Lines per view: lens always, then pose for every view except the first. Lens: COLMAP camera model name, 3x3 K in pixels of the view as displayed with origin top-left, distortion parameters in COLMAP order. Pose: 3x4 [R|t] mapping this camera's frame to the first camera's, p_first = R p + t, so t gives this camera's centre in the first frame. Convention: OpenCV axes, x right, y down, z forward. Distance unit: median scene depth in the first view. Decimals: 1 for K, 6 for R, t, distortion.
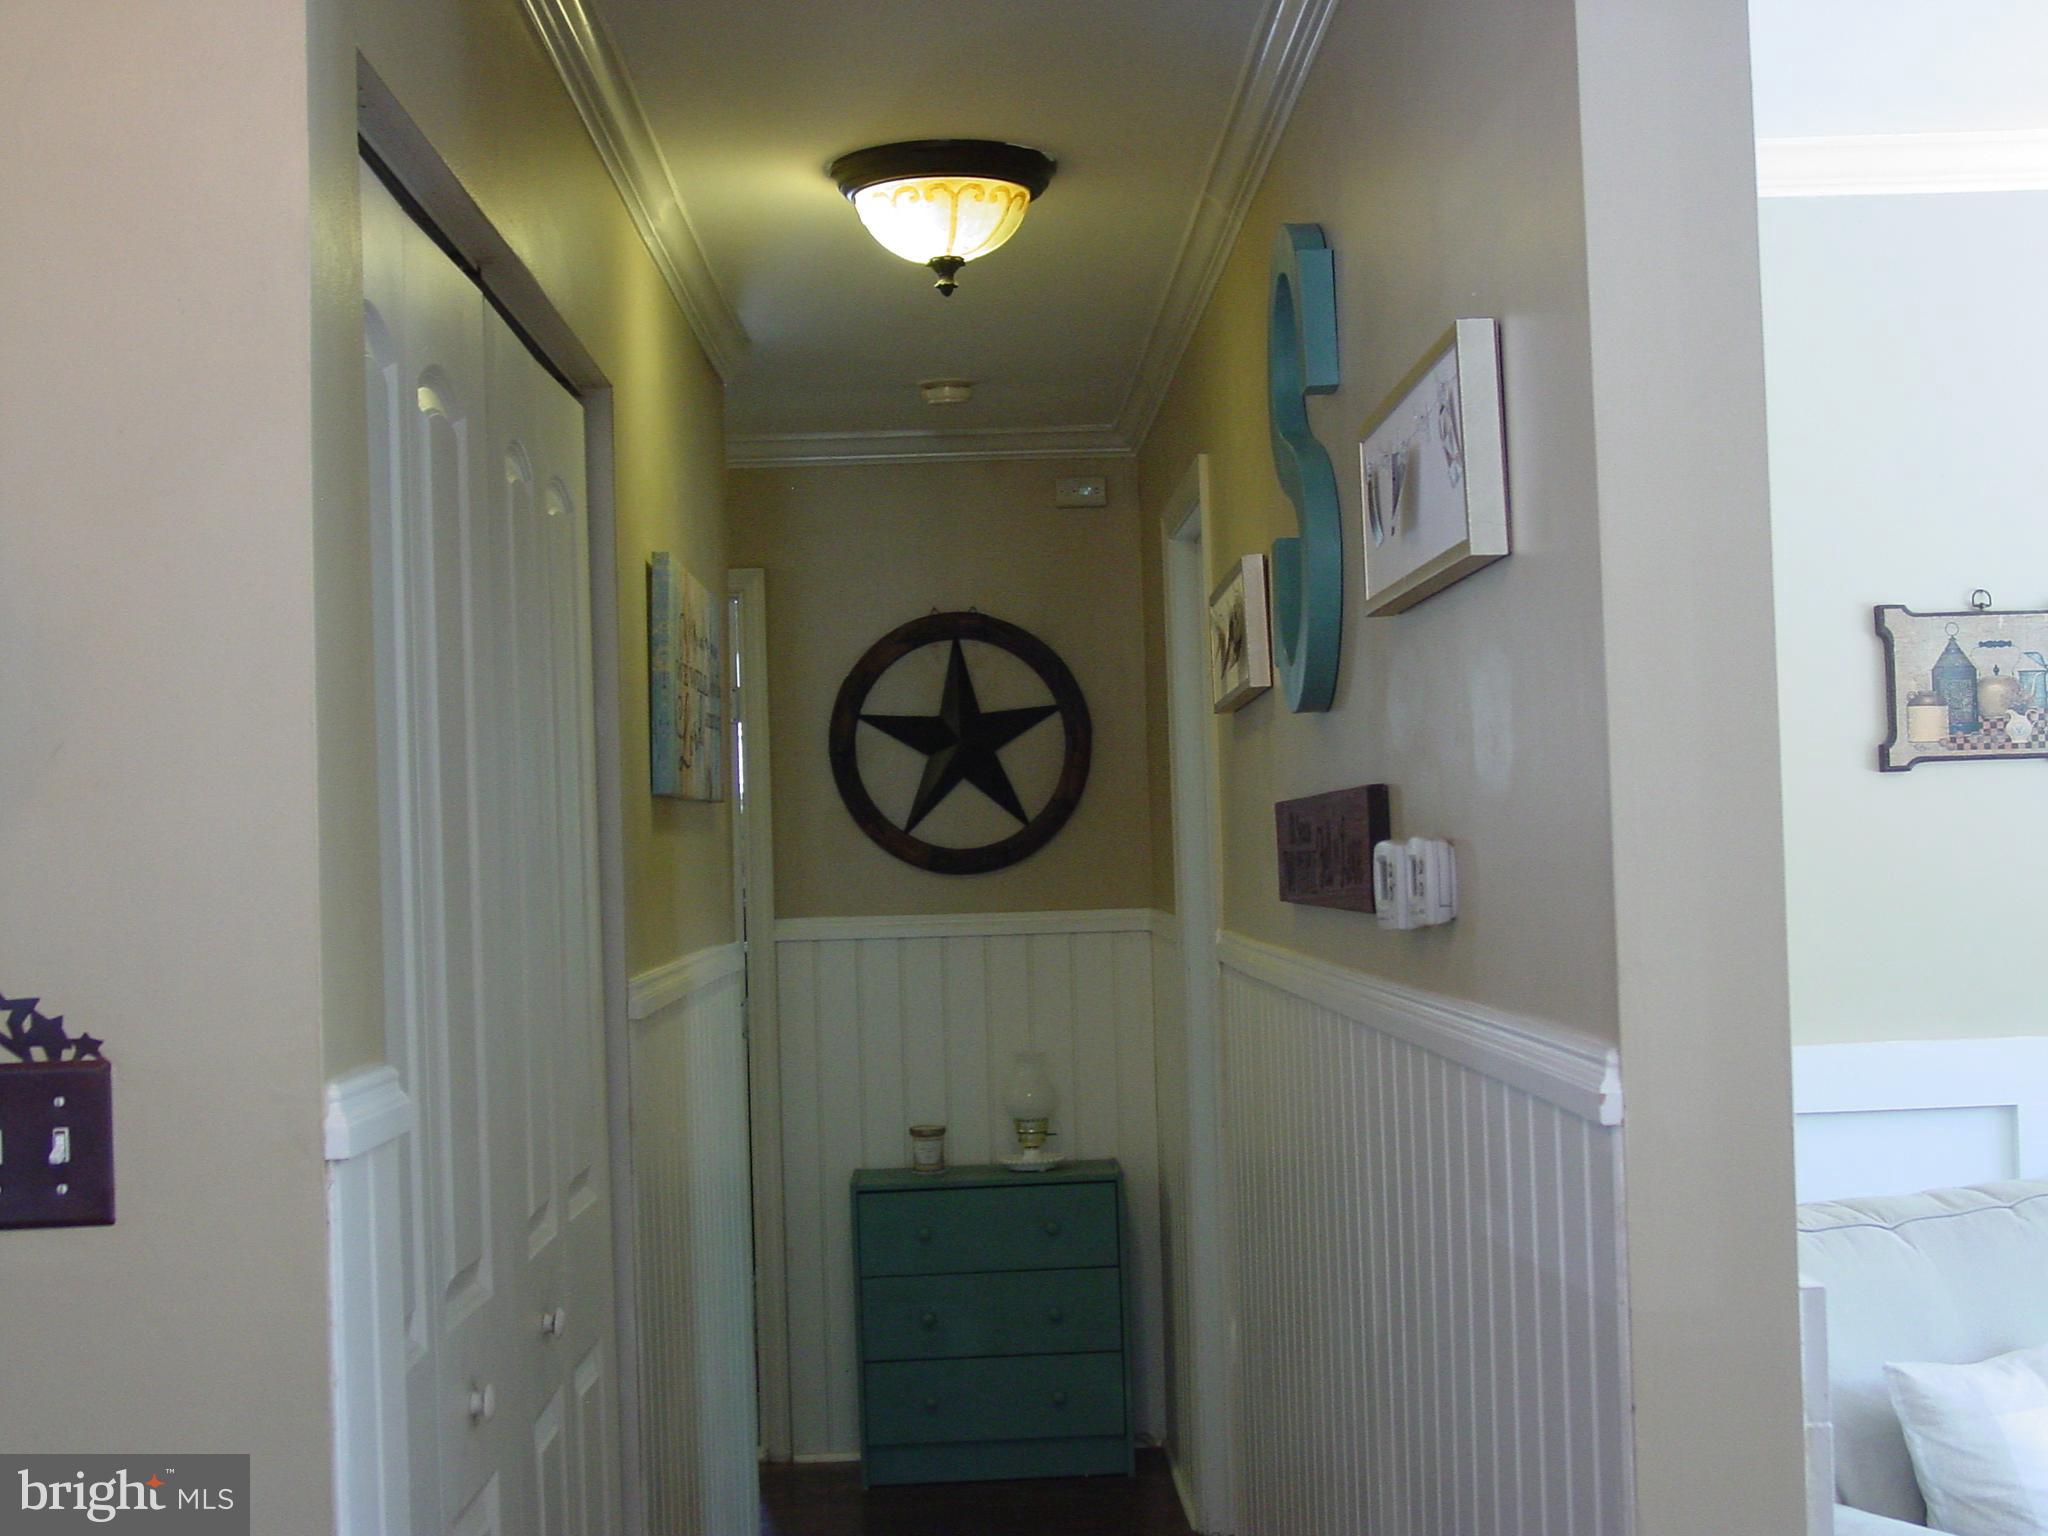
lens RADIAL K [[2761.3, 0, 1024.0], [0, 2761.3, 768.0], [0, 0, 1]] dist [-0.033486, -0.004083]
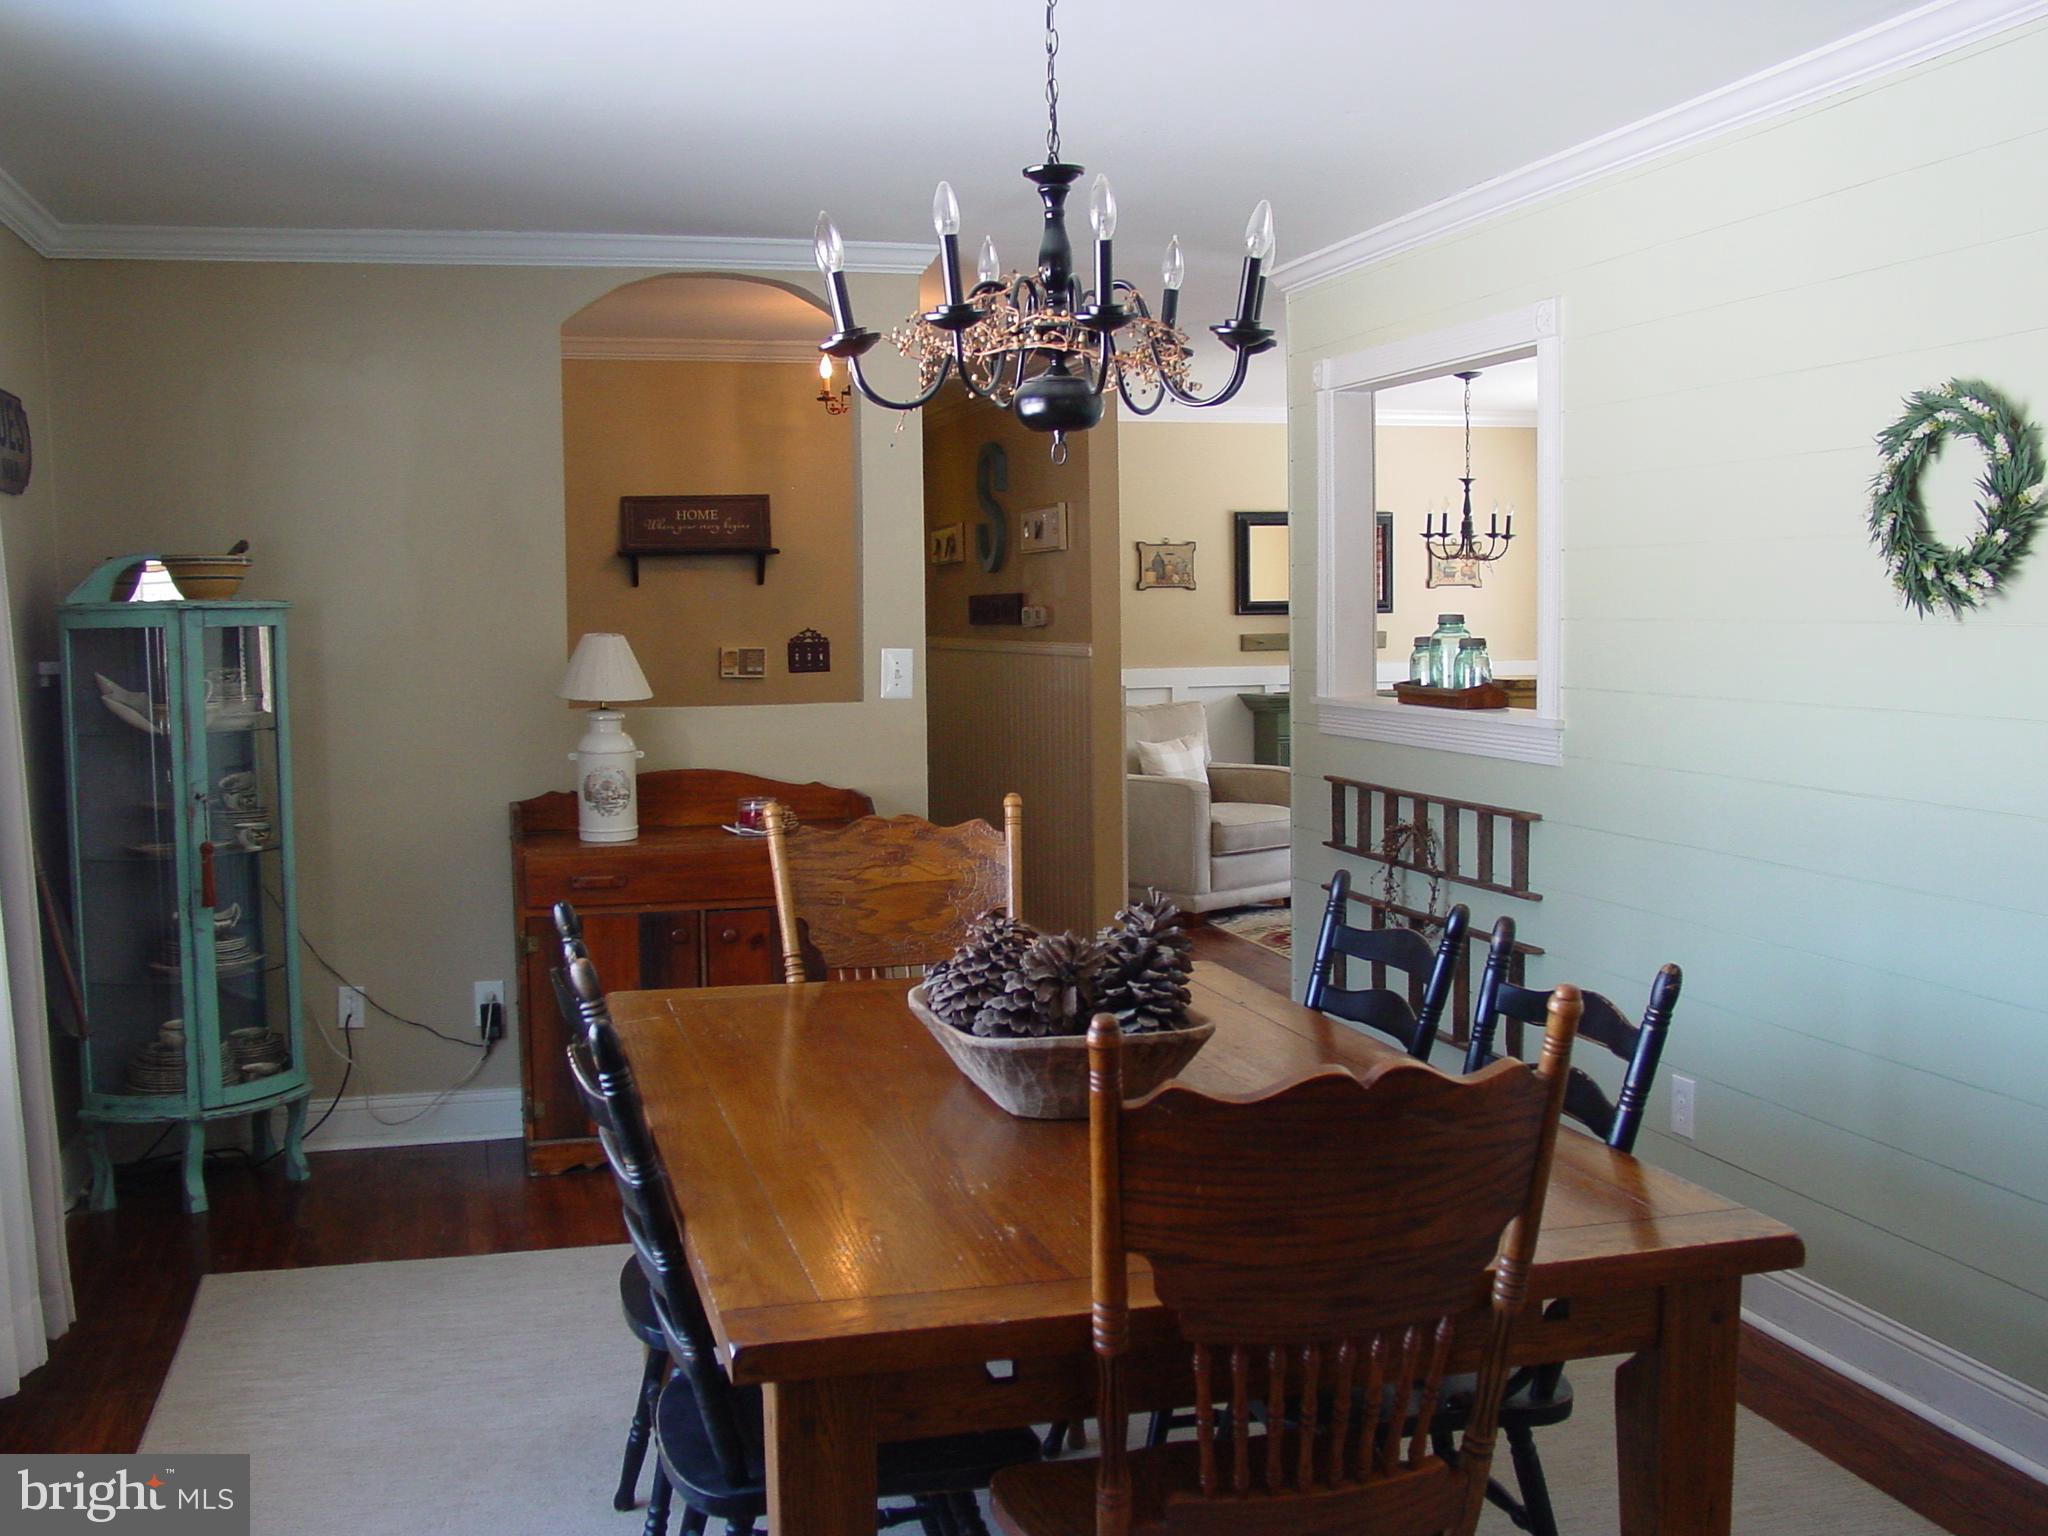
lens RADIAL K [[2022.4, 0, 1056.3], [0, 2022.4, 765.2], [0, 0, 1]] dist [-0.195034, 0.240401]
pose [[0.962282, -0.002999, 0.272039, -0.472971], [-0.024754, 0.994826, 0.098528, -0.027428], [-0.270927, -0.101546, 0.957229, -1.410887]]
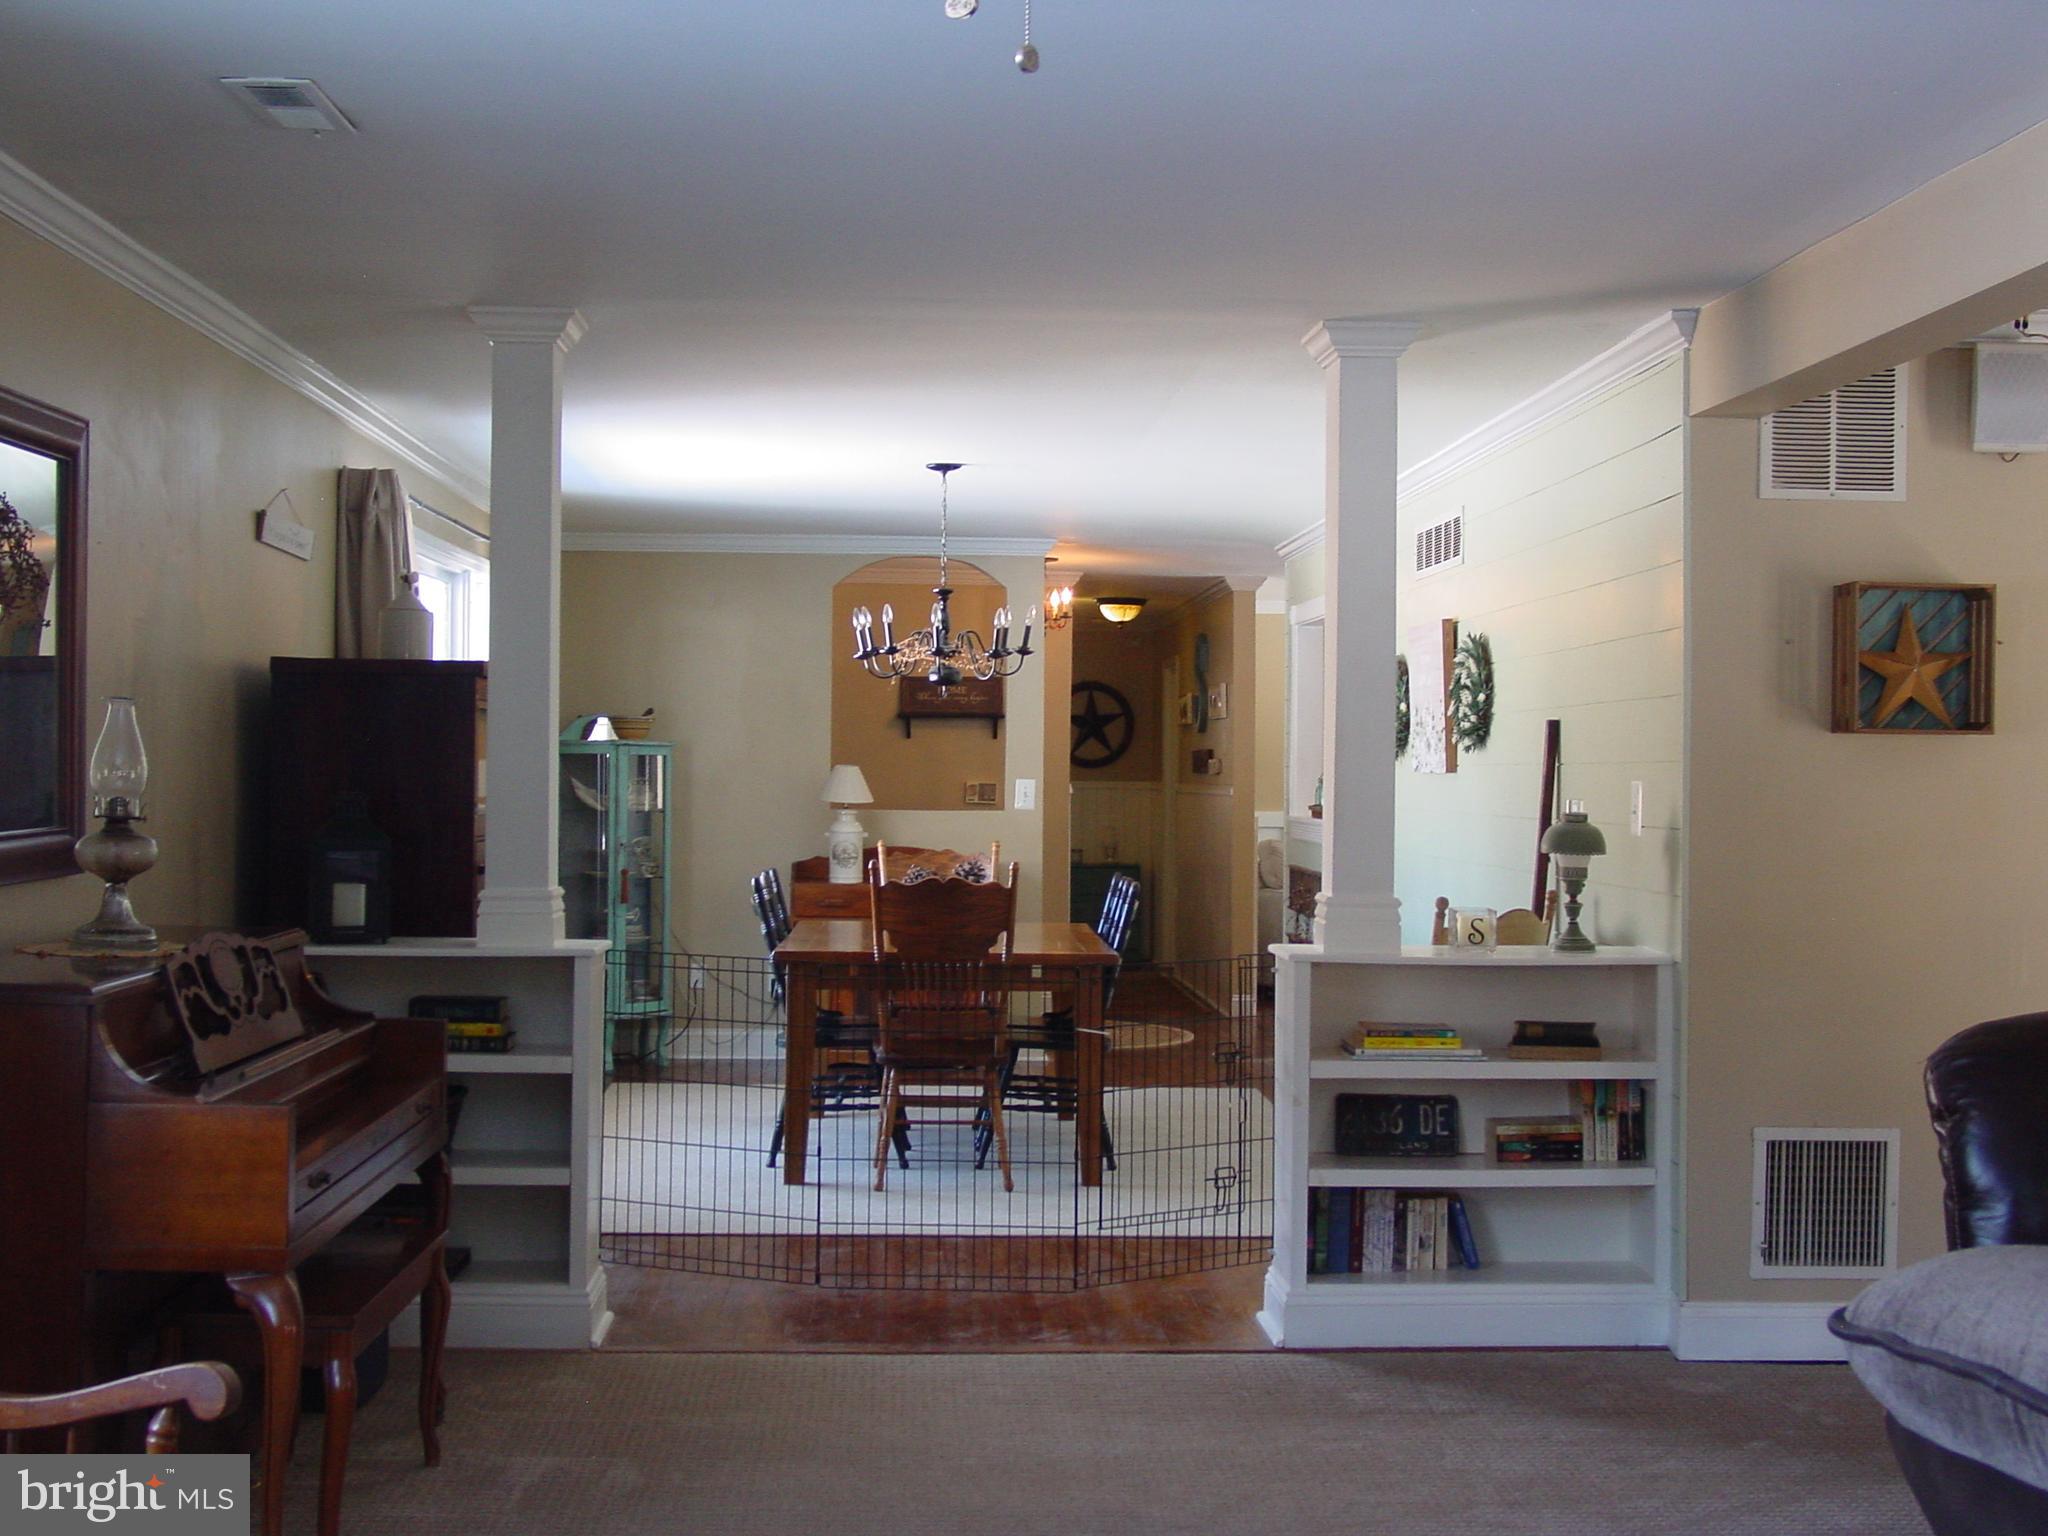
lens RADIAL K [[2761.3, 0, 1024.0], [0, 2761.3, 768.0], [0, 0, 1]] dist [-0.033486, -0.004083]
pose [[0.998909, 0.040238, 0.023681, -0.269755], [-0.040911, 0.998751, 0.028688, -0.073664], [-0.022497, -0.029625, 0.999308, -3.280549]]
